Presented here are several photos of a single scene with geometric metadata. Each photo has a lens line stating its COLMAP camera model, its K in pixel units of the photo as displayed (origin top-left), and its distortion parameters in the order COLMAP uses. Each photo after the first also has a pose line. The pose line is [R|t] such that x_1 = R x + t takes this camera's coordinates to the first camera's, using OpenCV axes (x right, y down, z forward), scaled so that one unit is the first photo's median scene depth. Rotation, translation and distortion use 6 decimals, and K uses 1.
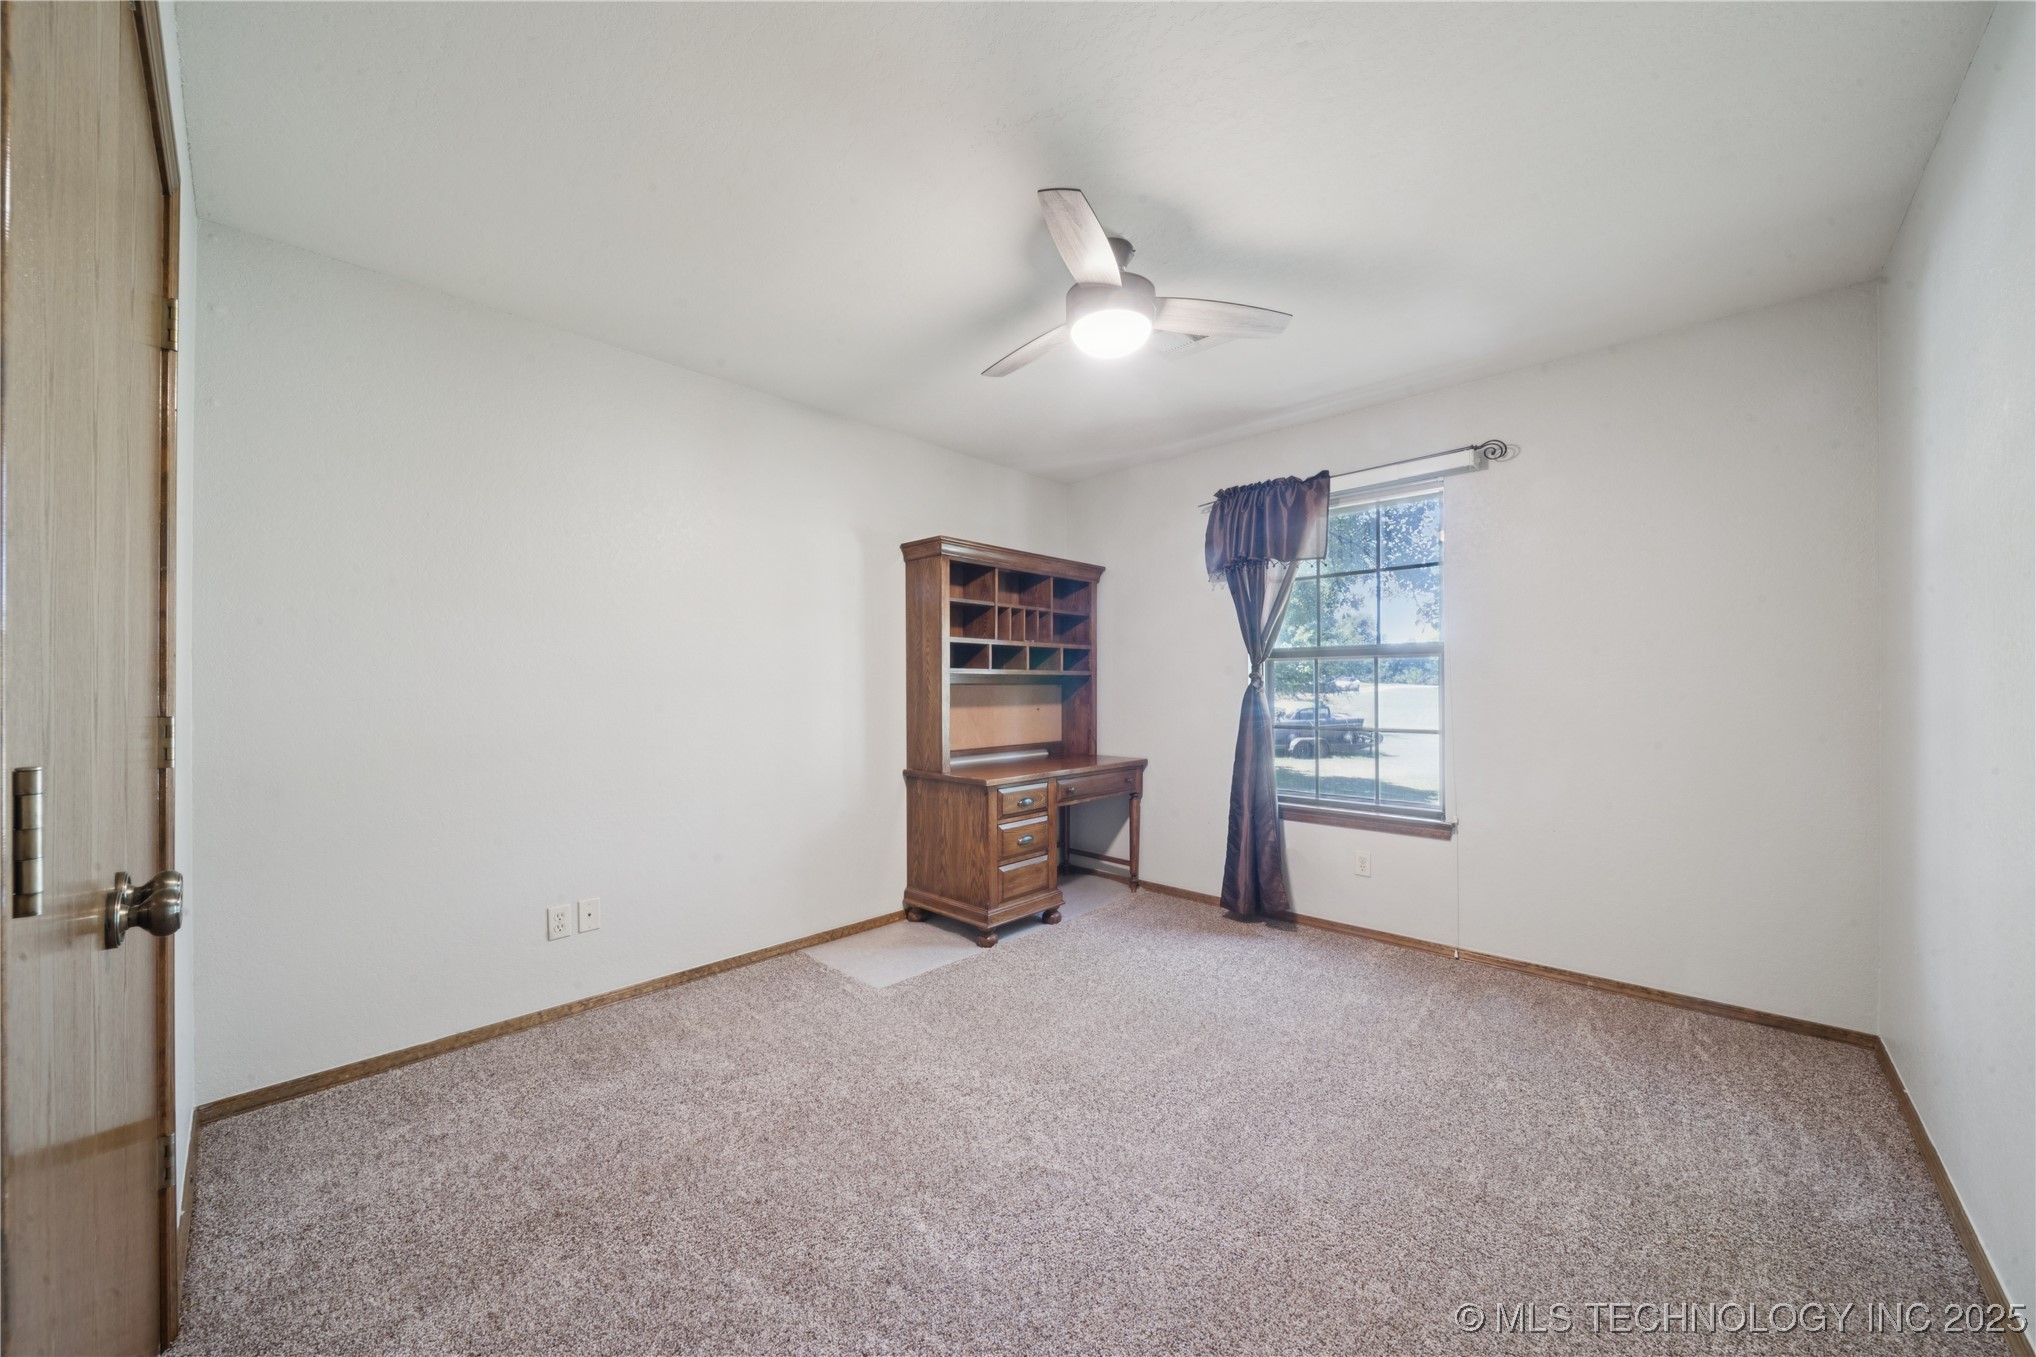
lens RADIAL K [[725.0, 0, 1018.0], [0, 725.0, 678.5], [0, 0, 1]] dist [0.002480, -0.002896]
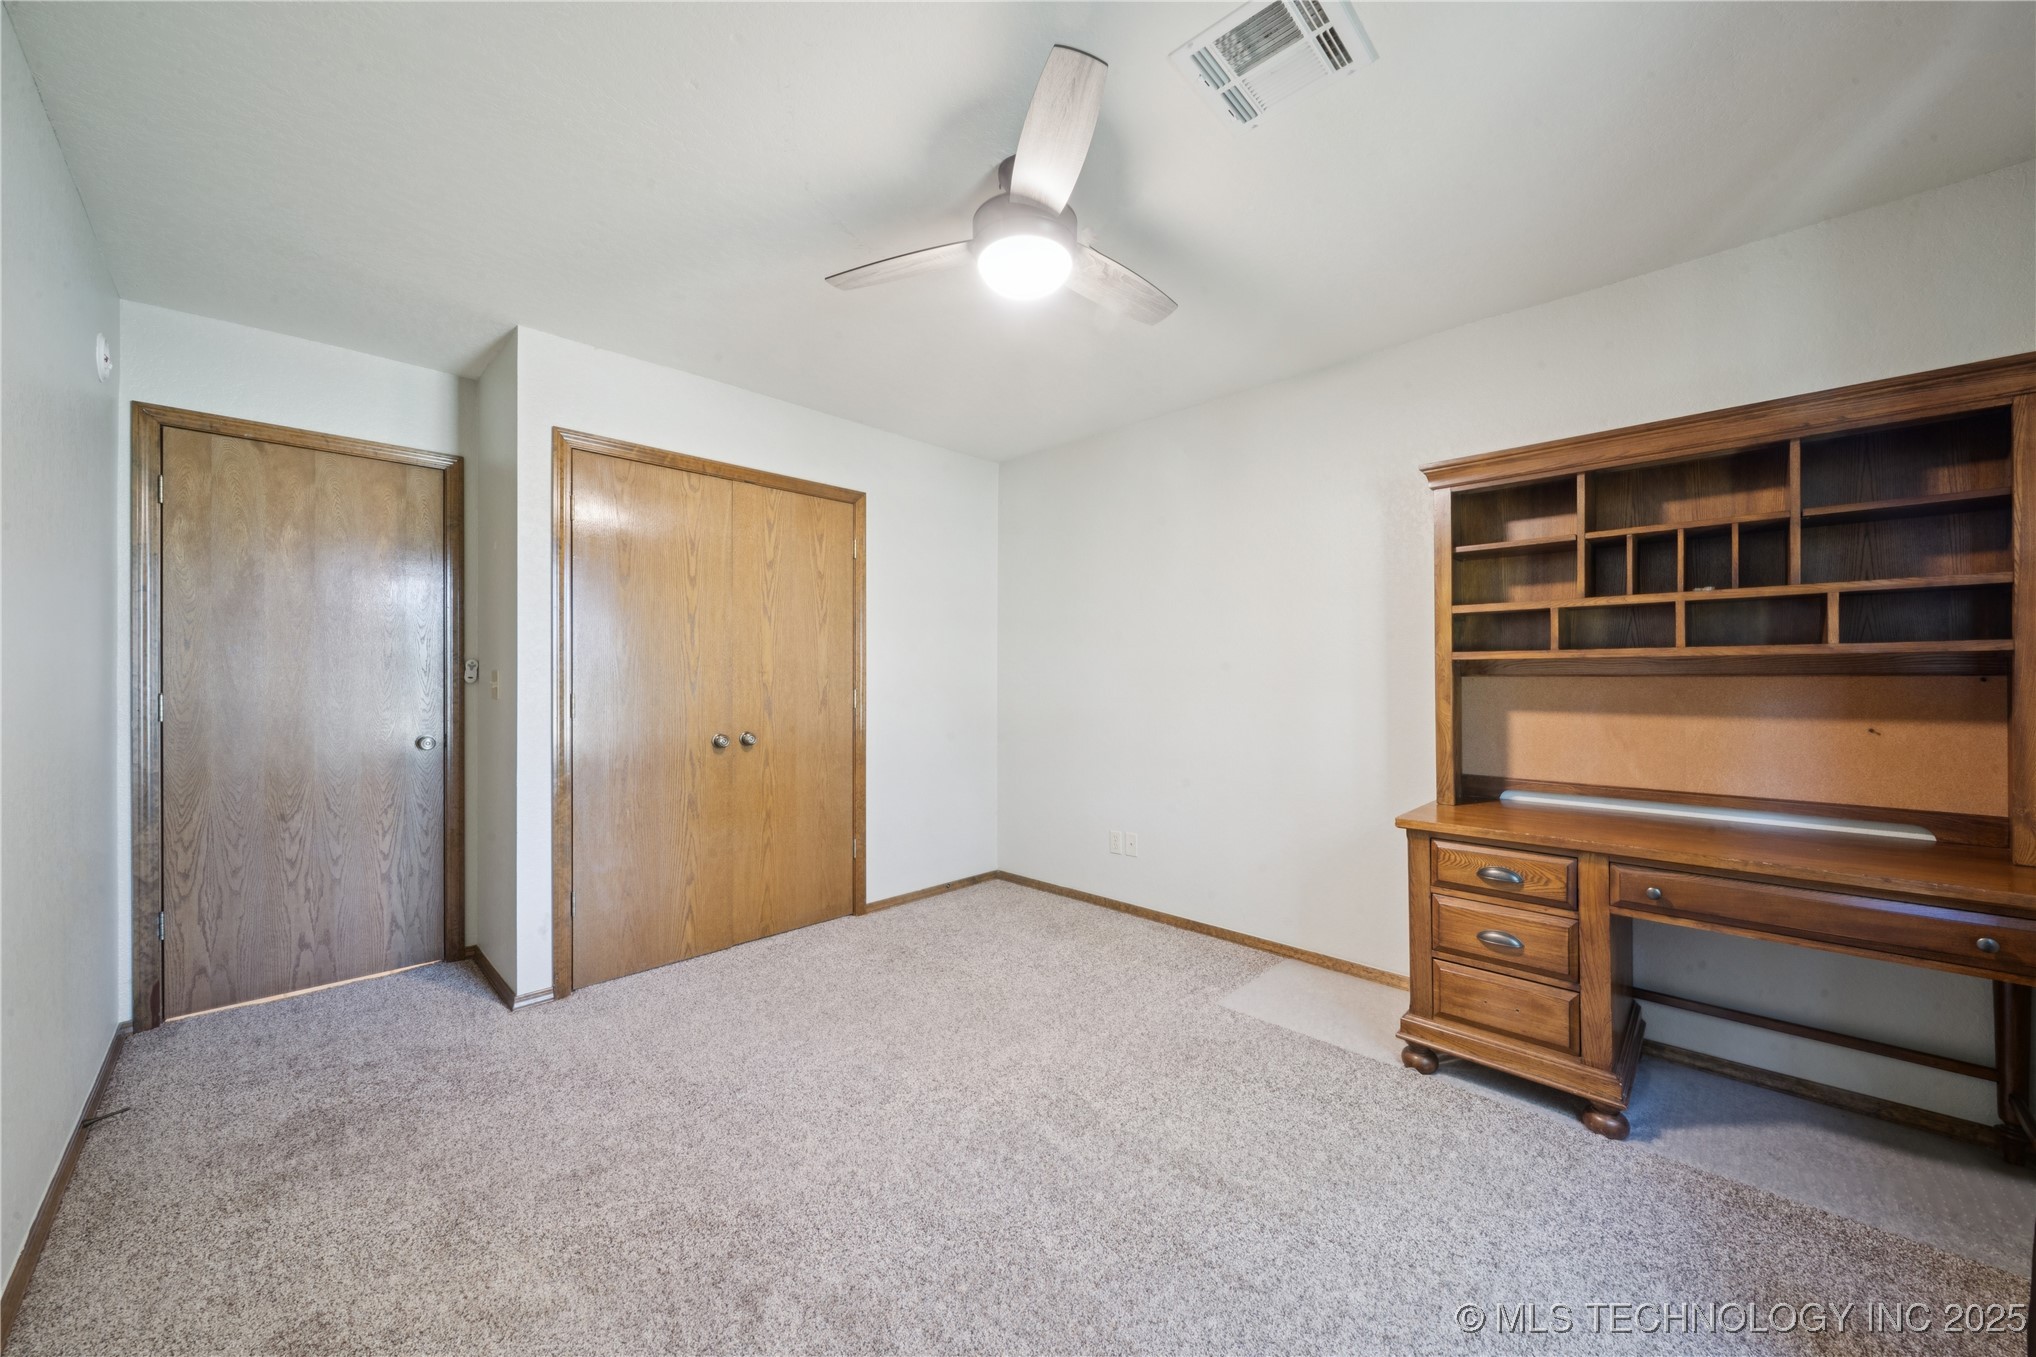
lens RADIAL K [[725.0, 0, 1018.0], [0, 725.0, 678.5], [0, 0, 1]] dist [0.002480, -0.002896]
pose [[-0.002151, 0.003675, -0.999991, 0.597252], [0.009957, 0.999944, 0.003654, 0.004143], [0.999948, -0.009949, -0.002188, 0.608911]]
